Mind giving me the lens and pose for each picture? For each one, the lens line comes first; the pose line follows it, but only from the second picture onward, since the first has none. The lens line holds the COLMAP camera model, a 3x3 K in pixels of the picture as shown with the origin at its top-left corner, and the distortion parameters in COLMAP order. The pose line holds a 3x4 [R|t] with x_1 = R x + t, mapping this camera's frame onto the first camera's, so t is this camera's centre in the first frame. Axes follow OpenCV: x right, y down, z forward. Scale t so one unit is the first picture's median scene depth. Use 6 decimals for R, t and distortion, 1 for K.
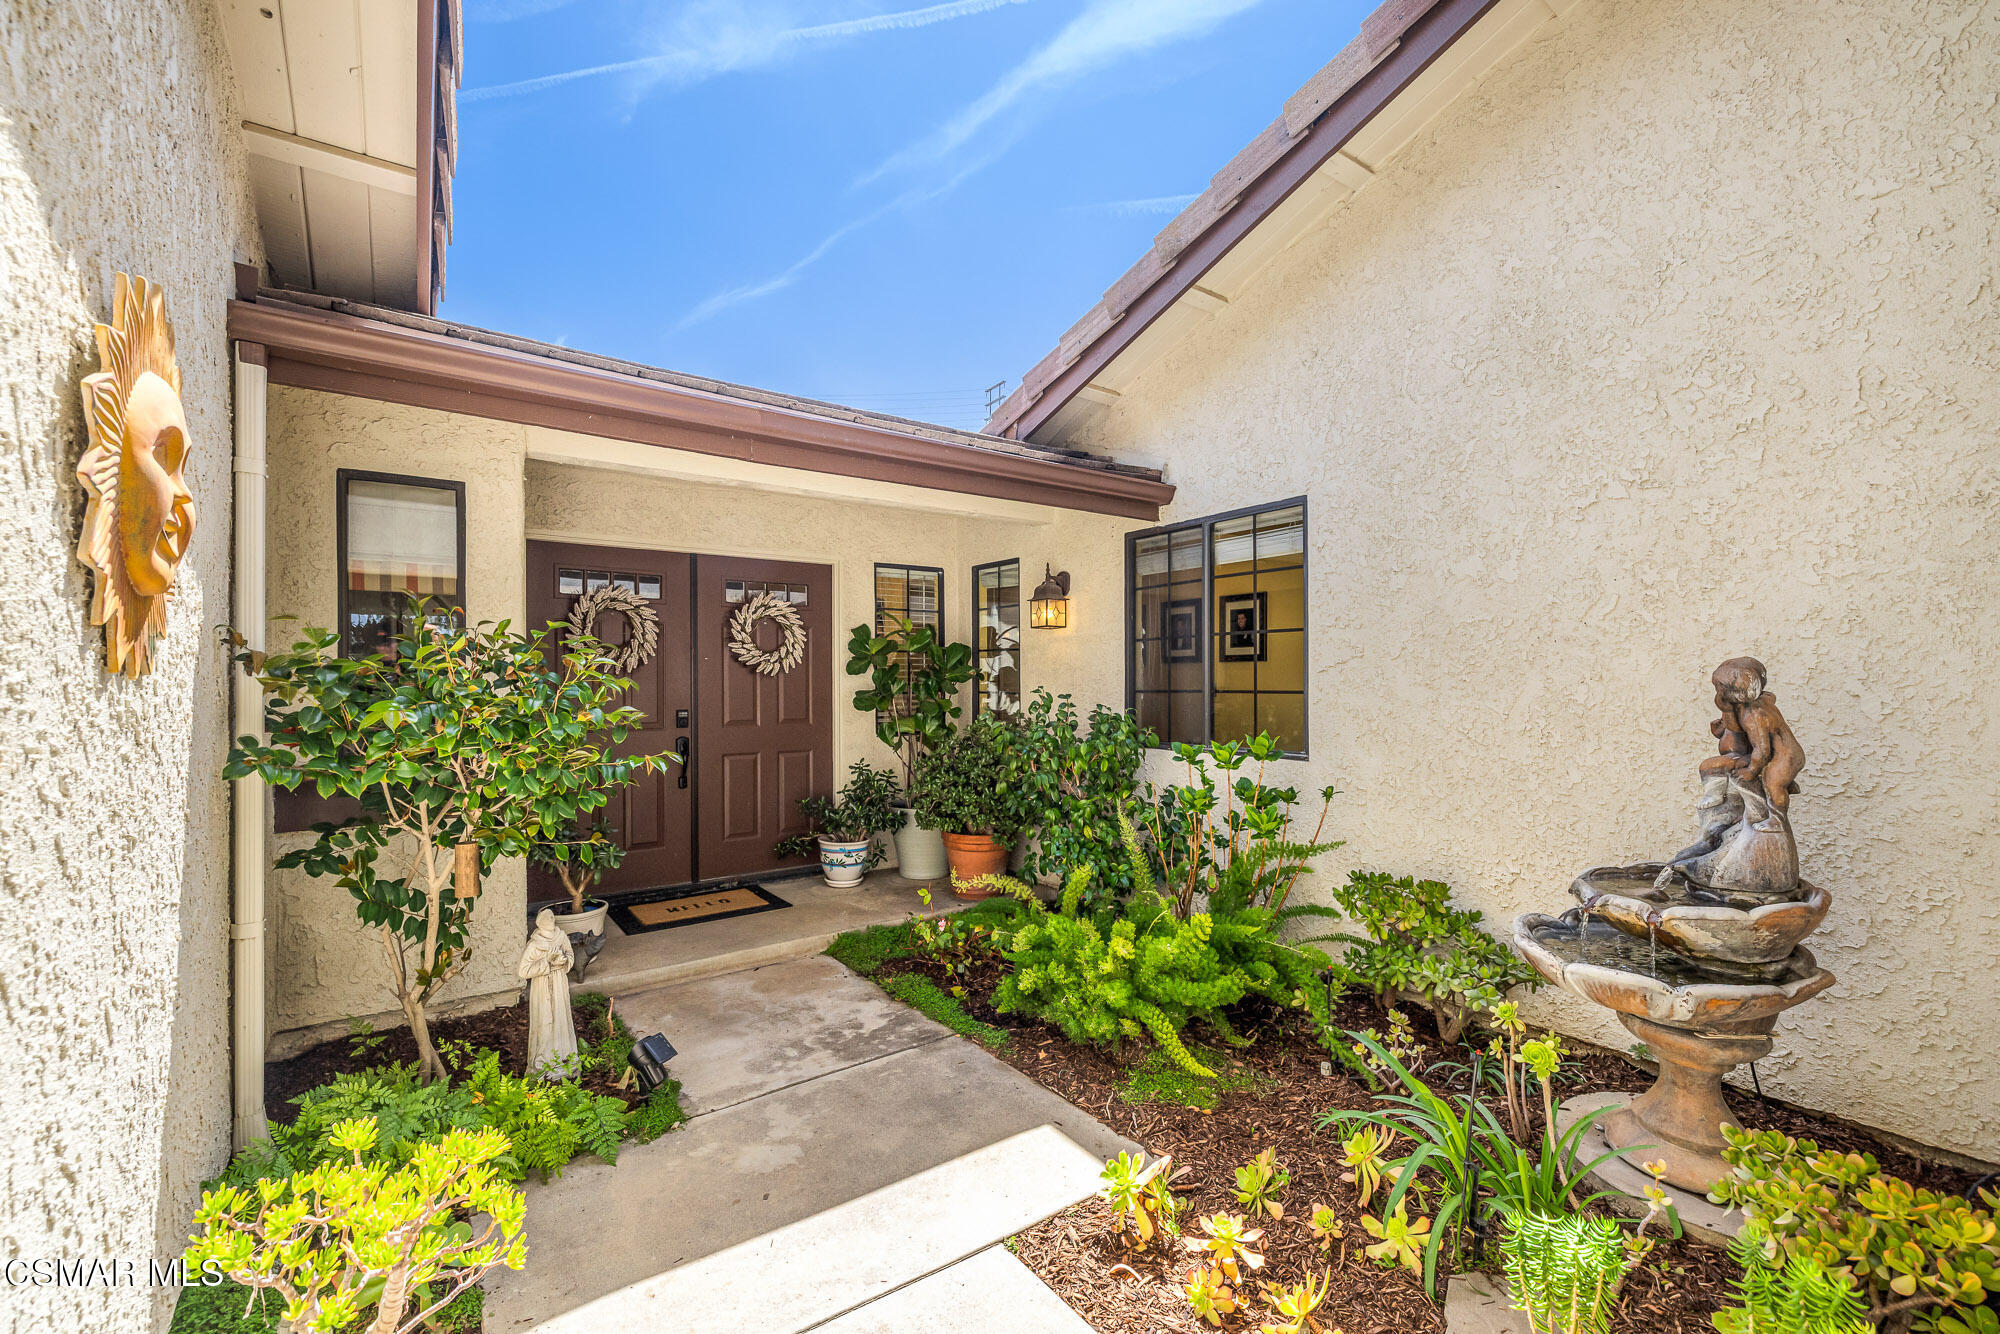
lens RADIAL K [[839.8, 0, 998.0], [0, 839.8, 669.1], [0, 0, 1]] dist [-0.000174, -0.000046]
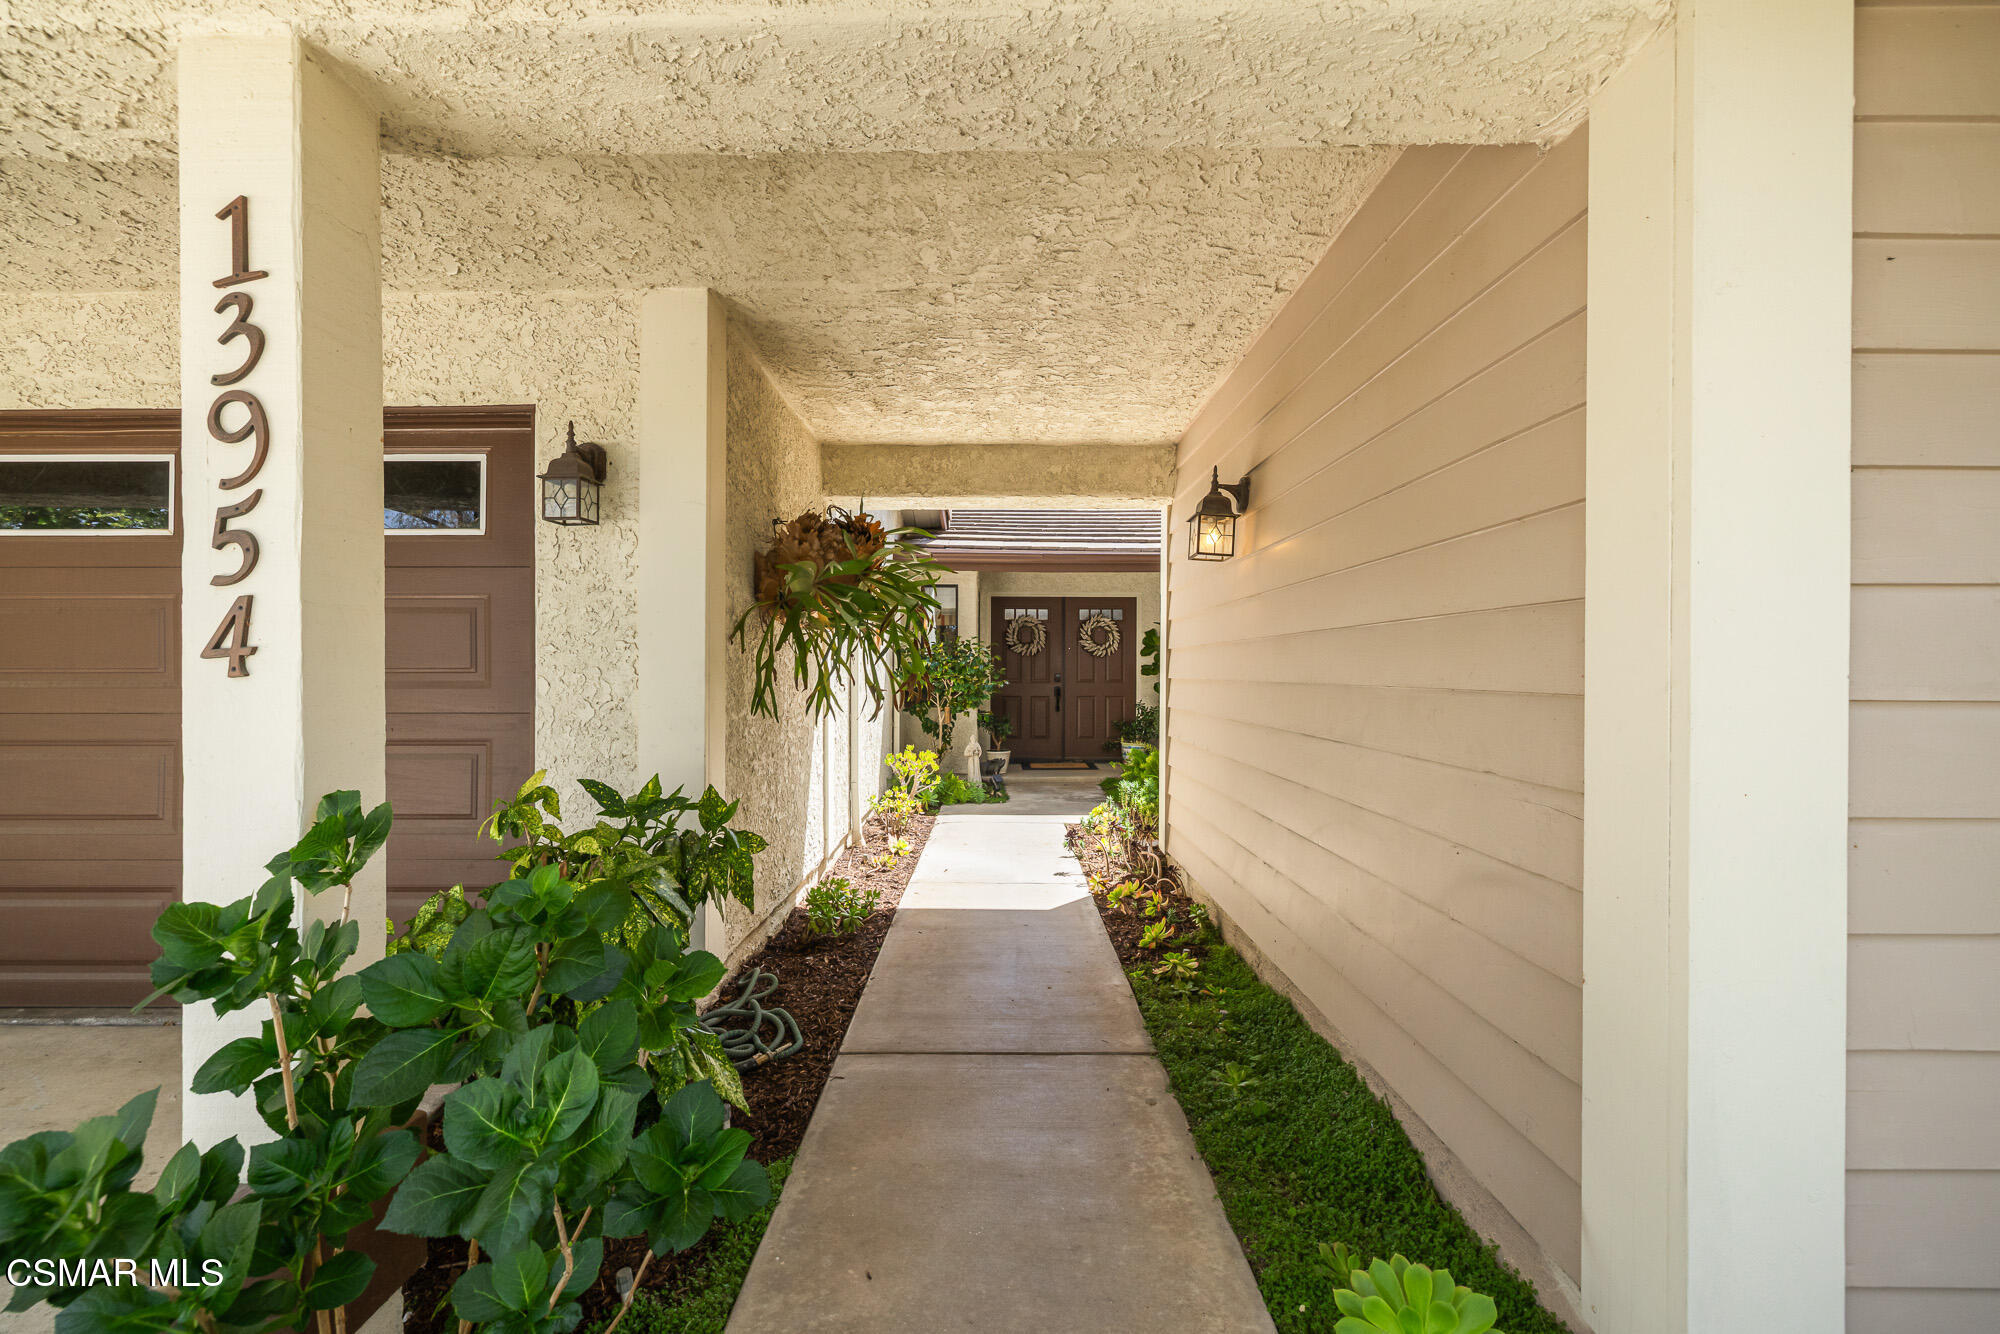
lens RADIAL K [[839.8, 0, 998.0], [0, 839.8, 669.1], [0, 0, 1]] dist [-0.000174, -0.000046]
pose [[0.811910, 0.003293, -0.583773, 0.690140], [0.003722, 0.999935, 0.010817, 0.014425], [0.583770, -0.010955, 0.811845, -0.735555]]
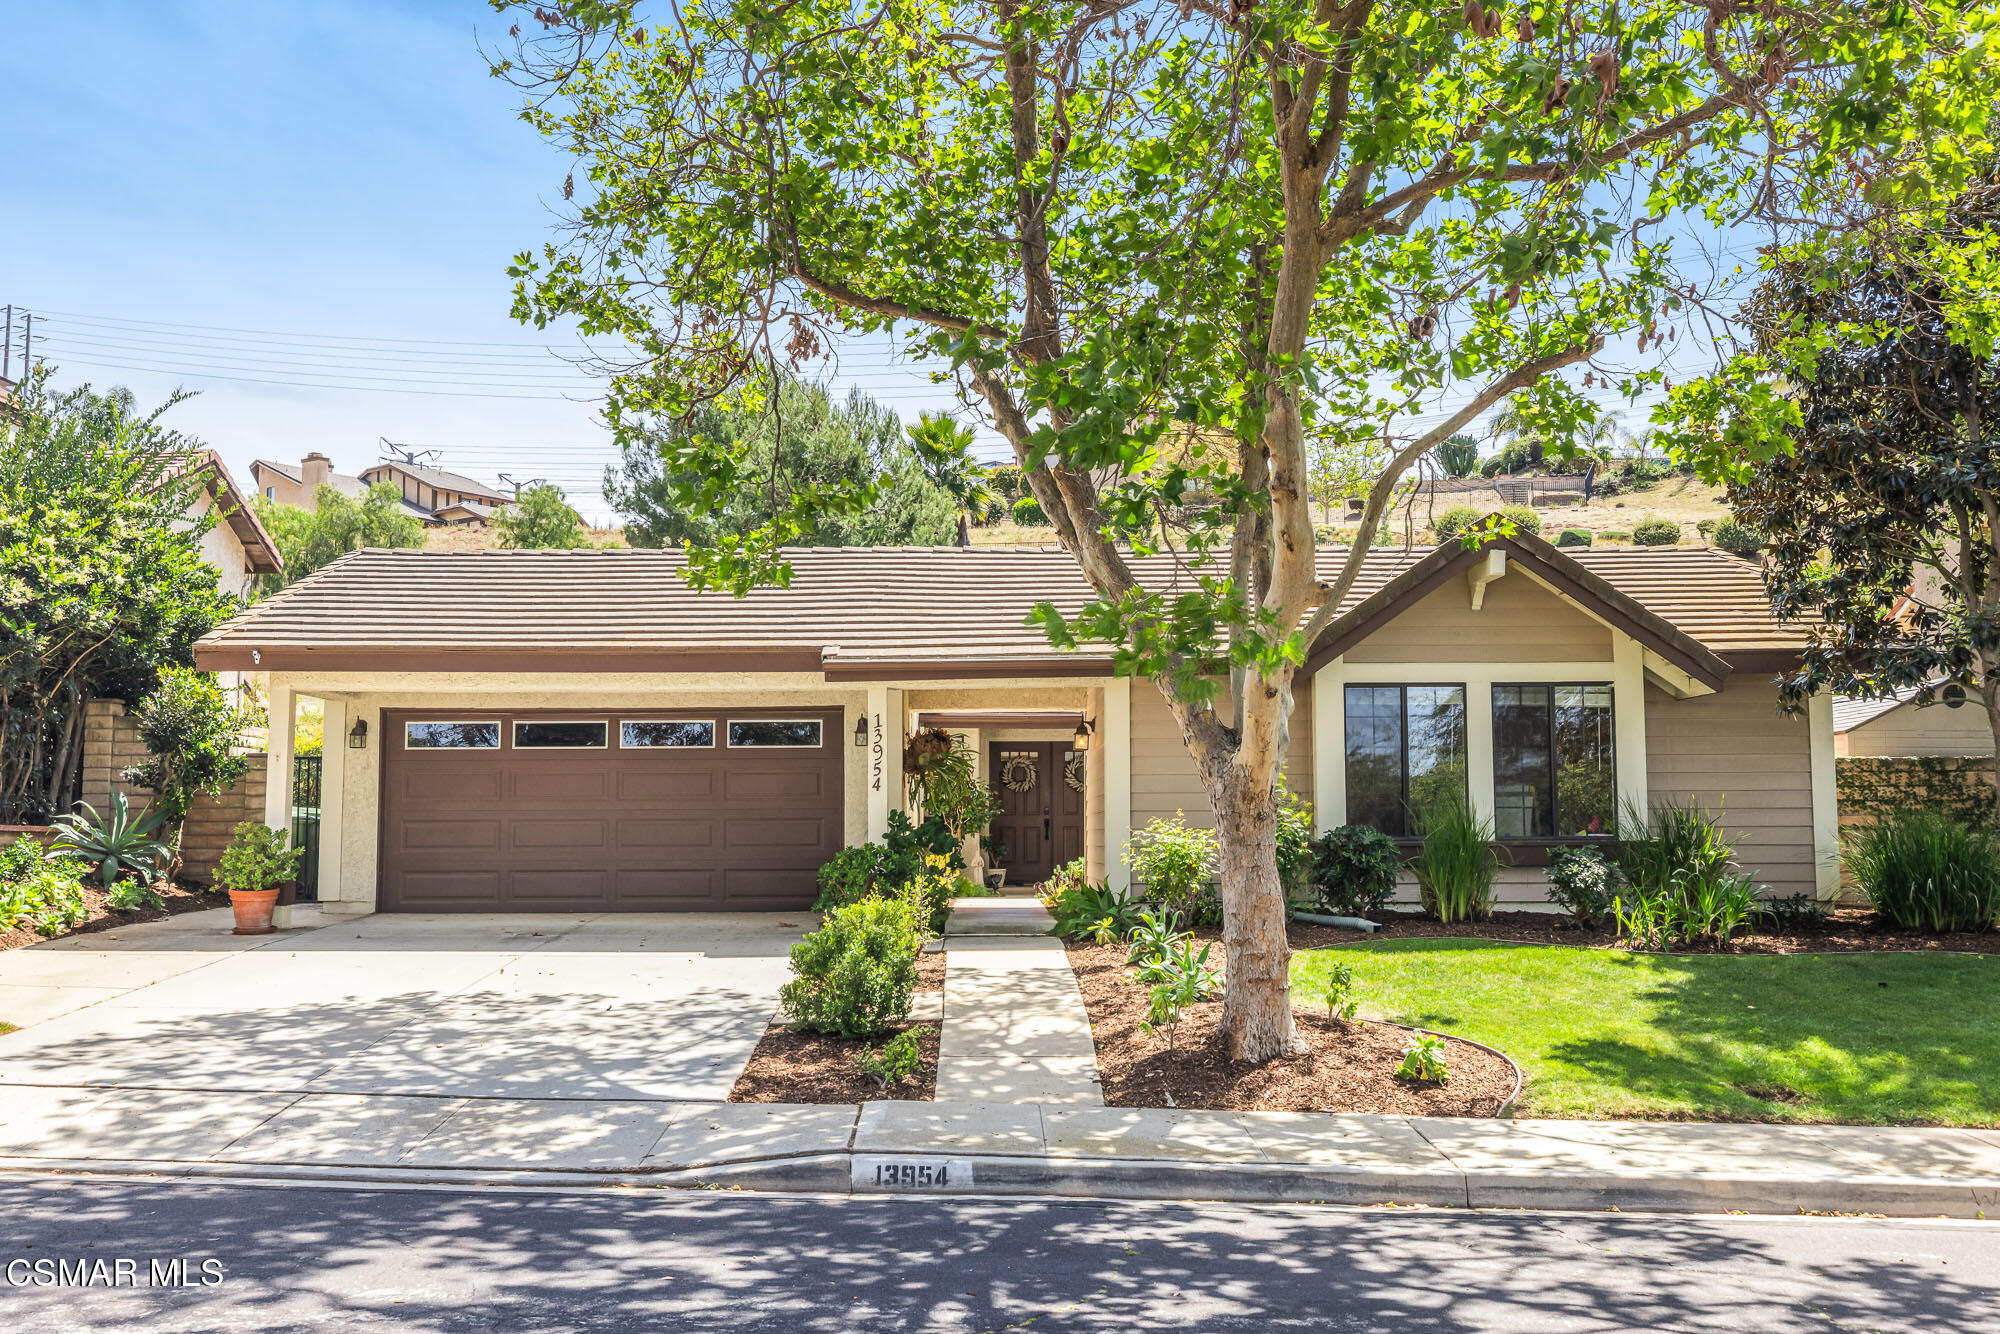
lens RADIAL K [[2006.2, 0, 1000.0], [0, 2006.2, 667.0], [0, 0, 1]] dist [0.000387, -0.000060]
pose [[0.816715, -0.049728, -0.574895, 2.765199], [0.009057, 0.997262, -0.073395, 0.067305], [0.576970, 0.054736, 0.814929, -3.680539]]
